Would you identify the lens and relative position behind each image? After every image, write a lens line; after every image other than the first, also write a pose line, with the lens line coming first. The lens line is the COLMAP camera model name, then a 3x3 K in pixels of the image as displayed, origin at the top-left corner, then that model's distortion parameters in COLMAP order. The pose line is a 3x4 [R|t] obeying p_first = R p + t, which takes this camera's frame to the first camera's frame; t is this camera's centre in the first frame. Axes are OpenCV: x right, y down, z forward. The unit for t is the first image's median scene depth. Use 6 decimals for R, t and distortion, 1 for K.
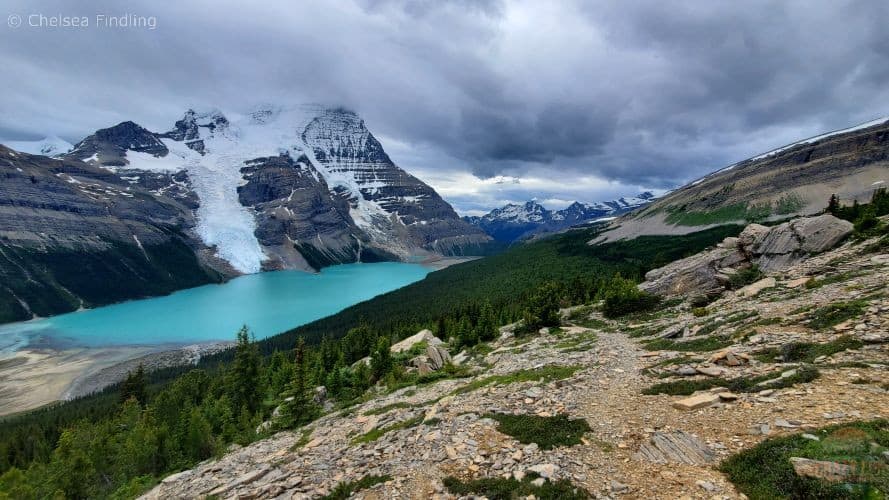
lens RADIAL K [[331.7, 0, 446.2], [0, 331.7, 256.6], [0, 0, 1]] dist [0.005686, -0.001424]
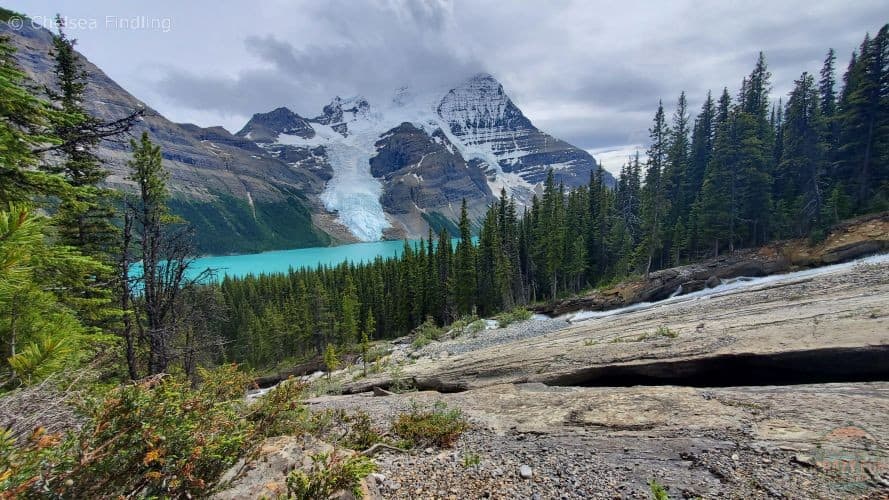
lens RADIAL K [[331.7, 0, 463.0], [0, 331.7, 252.5], [0, 0, 1]] dist [0.005686, -0.001424]
pose [[0.935883, -0.006571, -0.352251, -0.049569], [0.003126, 0.999942, -0.010348, 0.051425], [0.352298, 0.008583, 0.935848, 0.186568]]
